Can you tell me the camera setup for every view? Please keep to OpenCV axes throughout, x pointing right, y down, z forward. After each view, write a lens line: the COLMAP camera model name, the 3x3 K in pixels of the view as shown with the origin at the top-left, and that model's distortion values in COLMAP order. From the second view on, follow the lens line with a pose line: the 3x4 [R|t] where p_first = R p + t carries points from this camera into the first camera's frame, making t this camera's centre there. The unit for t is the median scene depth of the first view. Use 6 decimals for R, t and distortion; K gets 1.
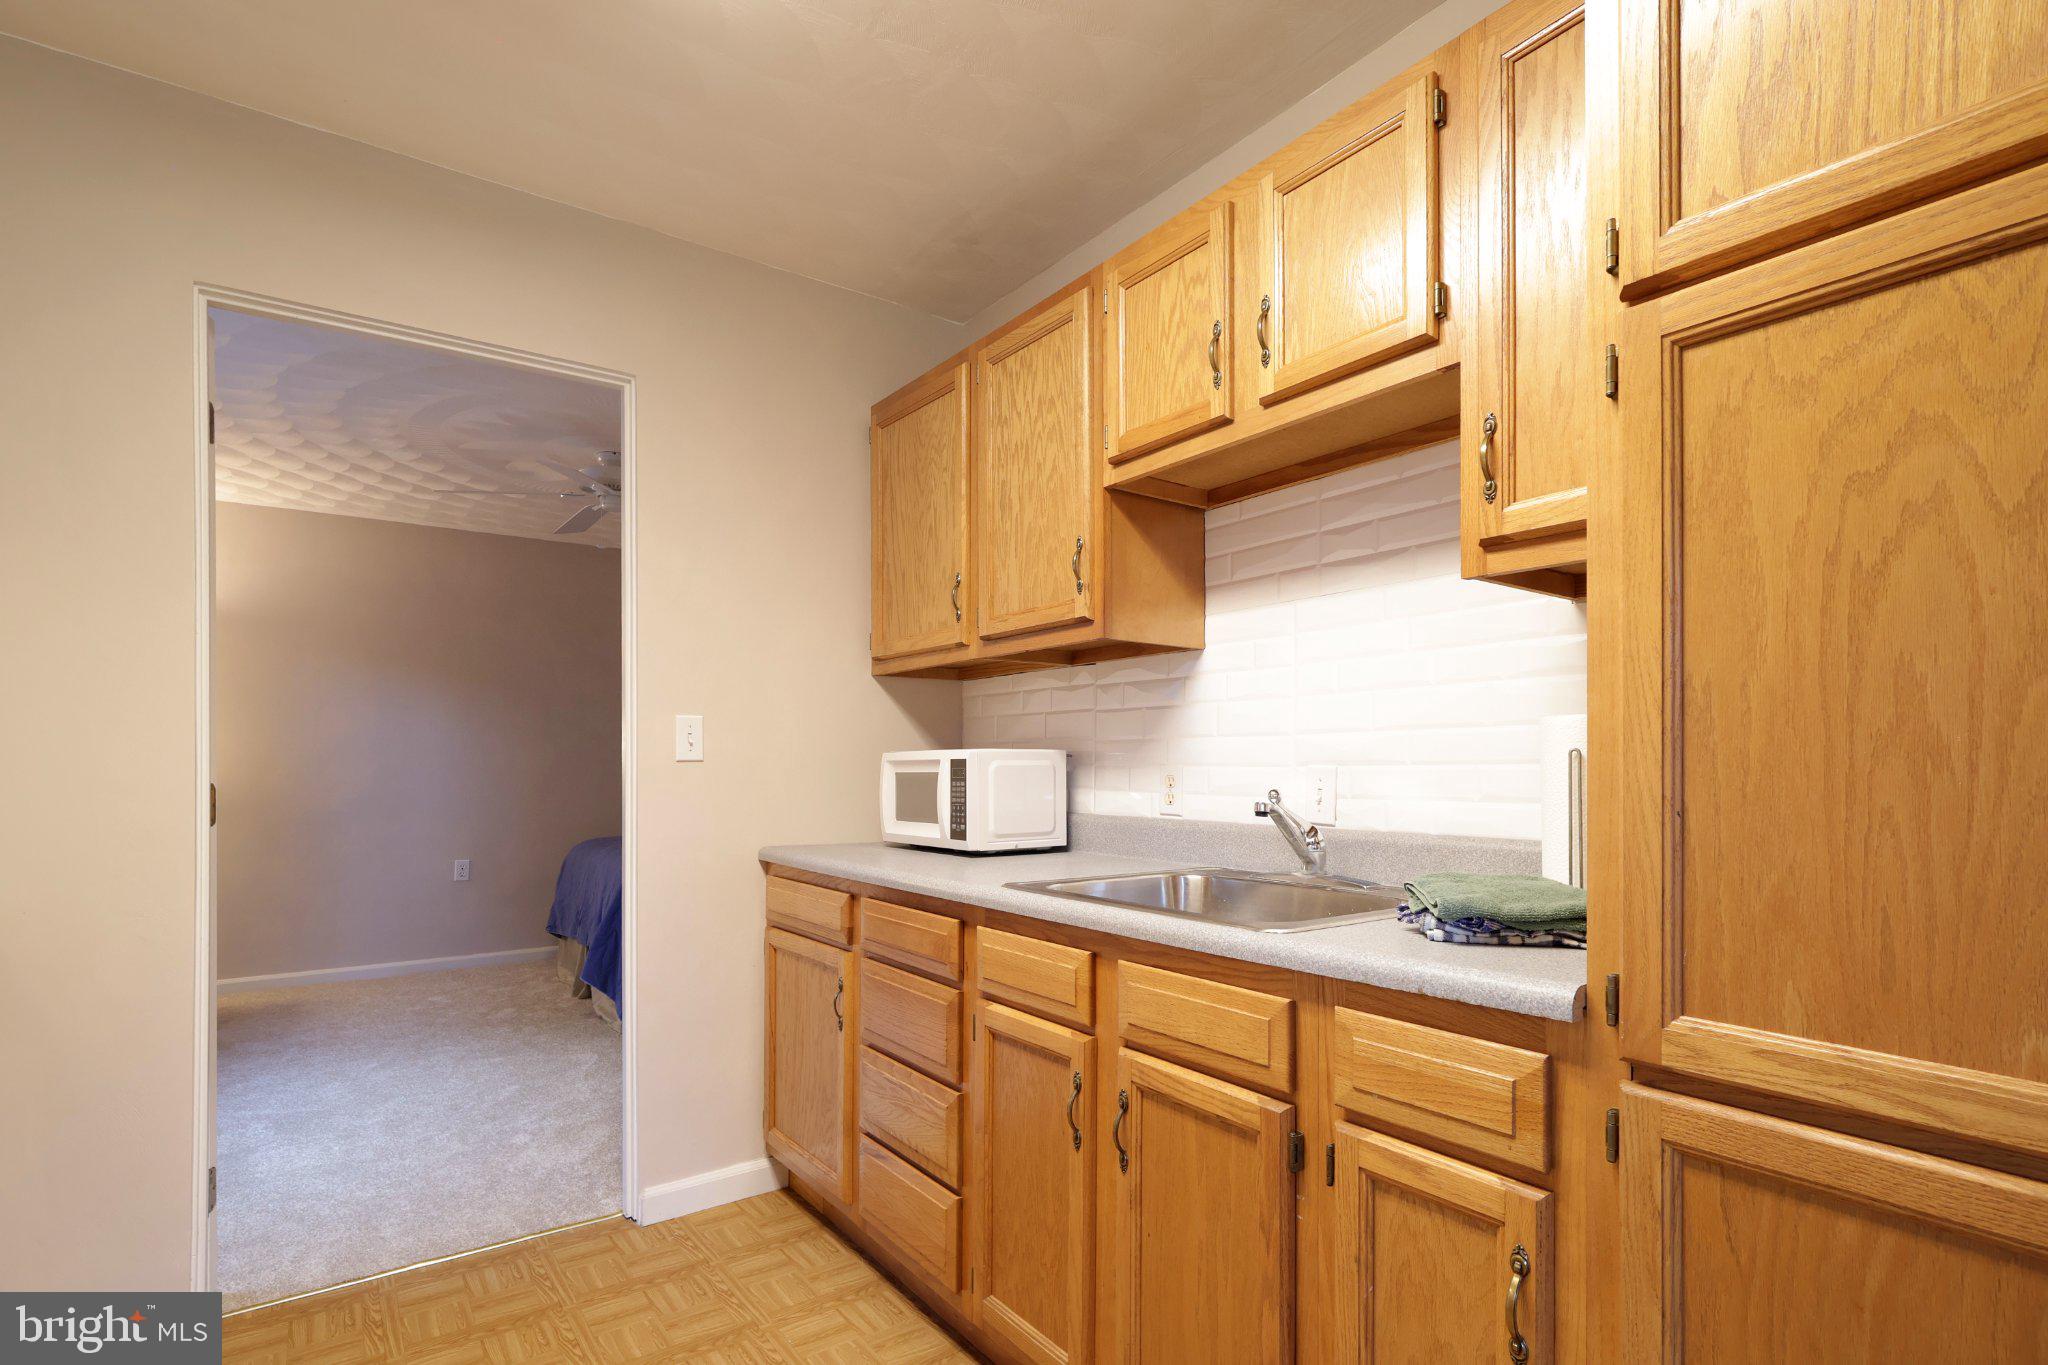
lens RADIAL K [[969.3, 0, 1001.4], [0, 969.3, 749.5], [0, 0, 1]] dist [0.008121, -0.001655]
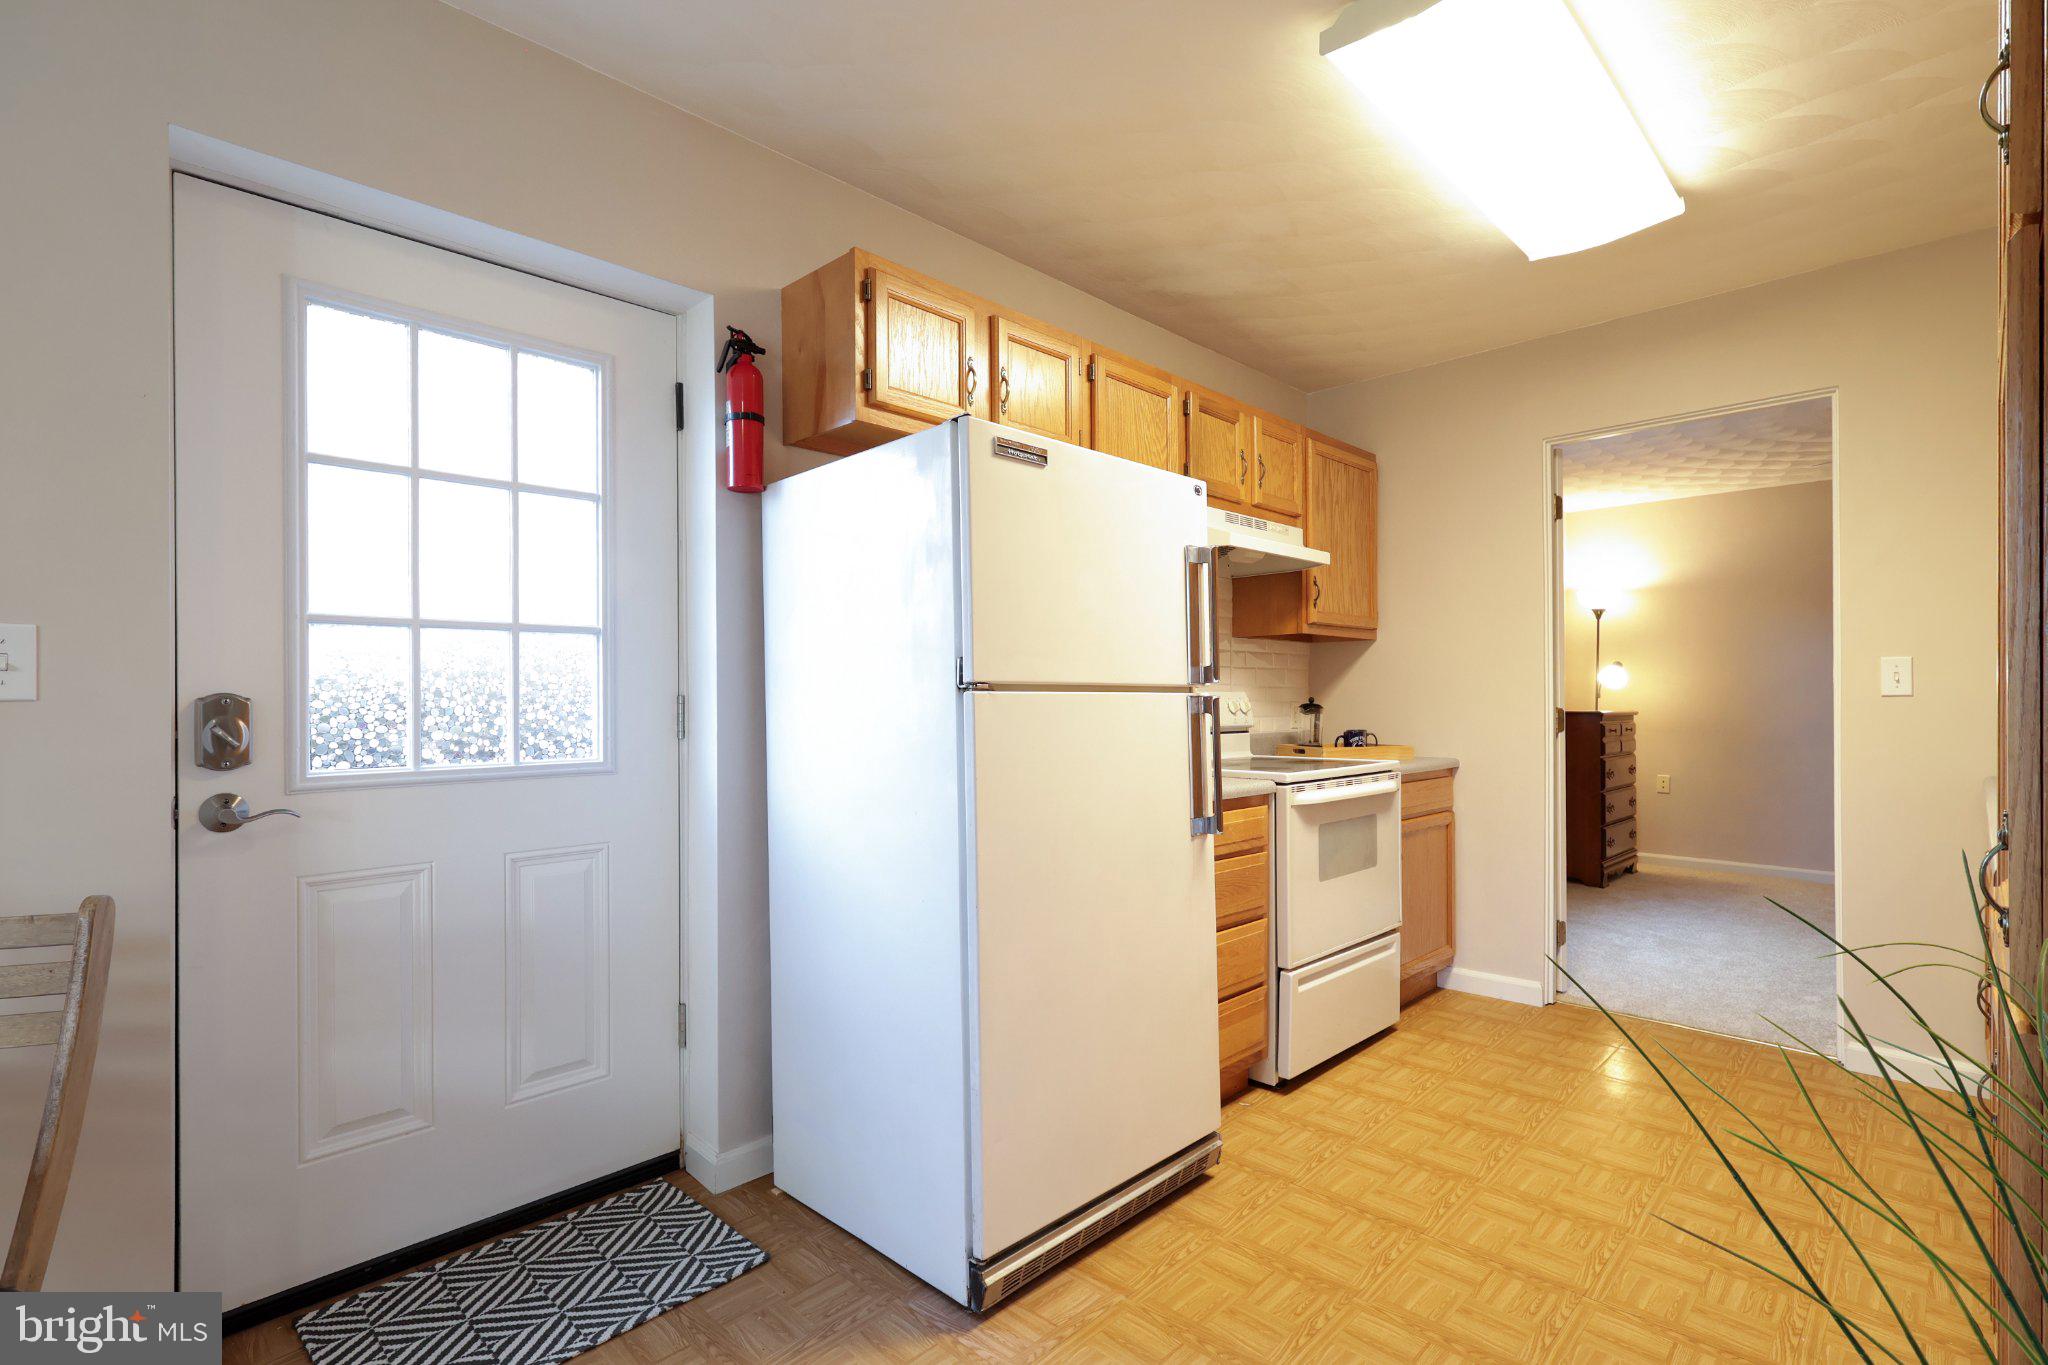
lens RADIAL K [[969.3, 0, 1022.5], [0, 969.3, 686.2], [0, 0, 1]] dist [0.008121, -0.001655]
pose [[0.175385, -0.002867, -0.984496, 0.648947], [0.011230, 0.999937, -0.000912, -0.010355], [0.984436, -0.010896, 0.175406, -0.239263]]
